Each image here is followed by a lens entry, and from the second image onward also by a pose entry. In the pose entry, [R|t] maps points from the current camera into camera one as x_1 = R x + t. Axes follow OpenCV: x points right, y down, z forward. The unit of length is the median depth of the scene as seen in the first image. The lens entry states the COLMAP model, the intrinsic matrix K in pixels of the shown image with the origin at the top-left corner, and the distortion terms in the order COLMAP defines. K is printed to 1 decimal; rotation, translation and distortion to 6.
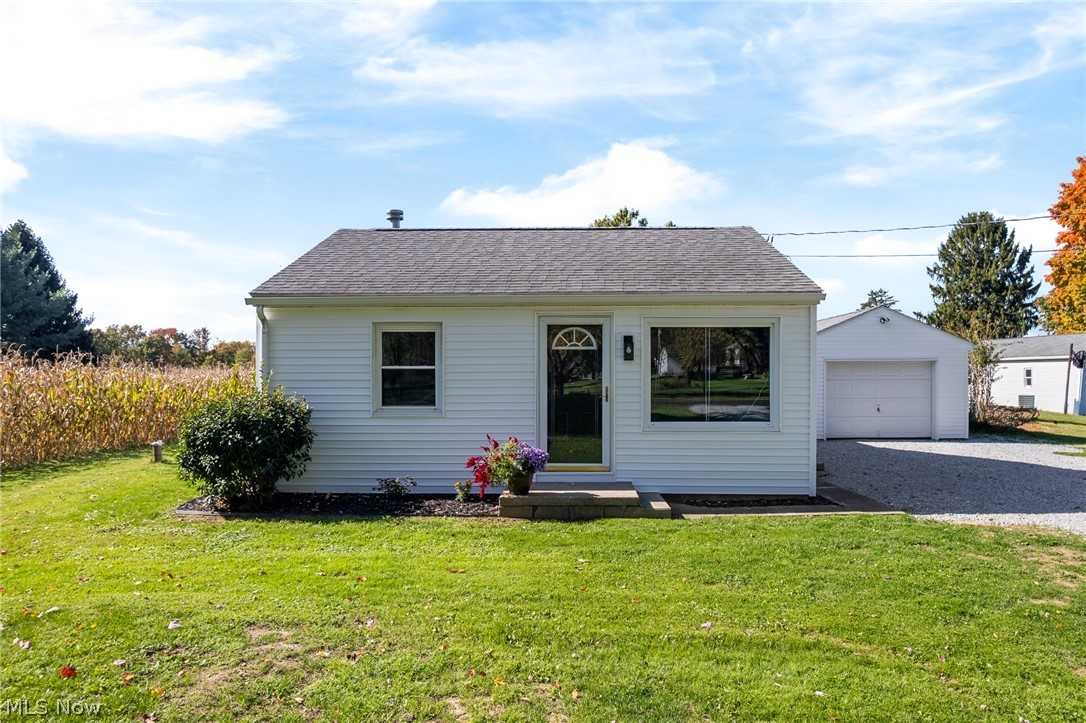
lens RADIAL K [[731.3, 0, 558.6], [0, 731.3, 375.3], [0, 0, 1]] dist [-0.082806, 0.080879]
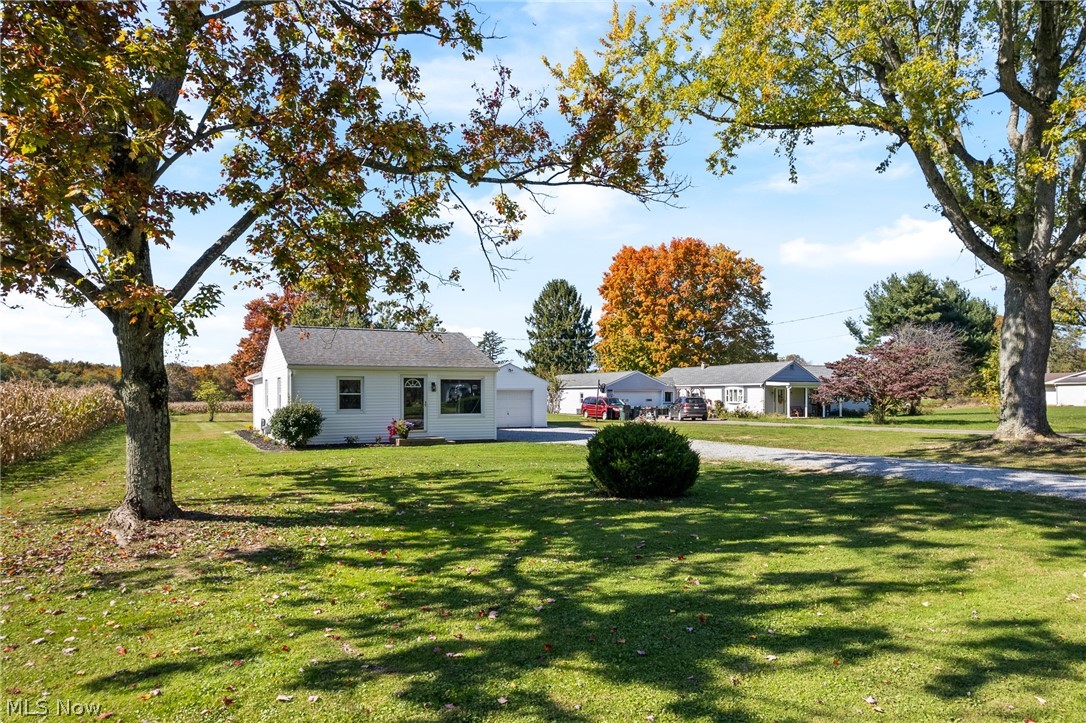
lens RADIAL K [[731.3, 0, 558.6], [0, 731.3, 375.3], [0, 0, 1]] dist [-0.082806, 0.080879]
pose [[0.866826, 0.010776, 0.498495, -0.125409], [0.005349, 0.999508, -0.030908, 0.000911], [-0.498583, 0.029459, 0.866341, -0.233962]]
